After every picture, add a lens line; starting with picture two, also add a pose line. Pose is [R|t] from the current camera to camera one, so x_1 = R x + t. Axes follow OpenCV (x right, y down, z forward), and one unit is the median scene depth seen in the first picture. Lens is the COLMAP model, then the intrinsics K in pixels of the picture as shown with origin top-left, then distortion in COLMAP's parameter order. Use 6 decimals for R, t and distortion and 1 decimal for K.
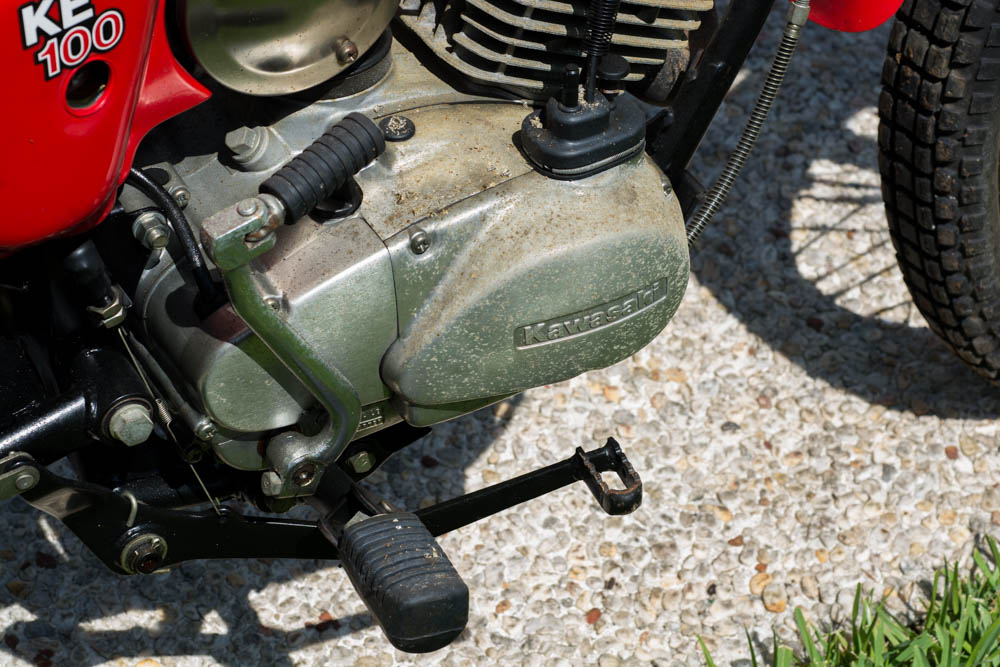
lens RADIAL K [[2644.7, 0, 500.0], [0, 2644.7, 333.5], [0, 0, 1]] dist [-0.002566, 0.113838]
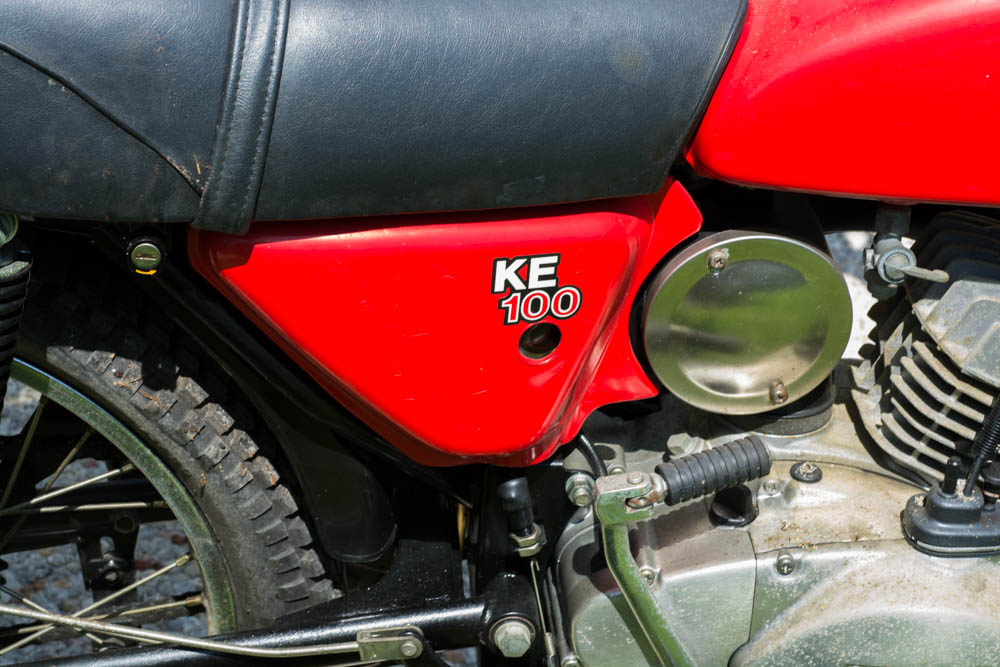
lens RADIAL K [[2644.7, 0, 500.0], [0, 2644.7, 333.5], [0, 0, 1]] dist [-0.002566, 0.113838]
pose [[0.897183, 0.266627, -0.352099, 0.238468], [-0.331327, 0.933459, -0.137391, 0.071713], [0.292037, 0.239925, 0.925824, -0.137218]]
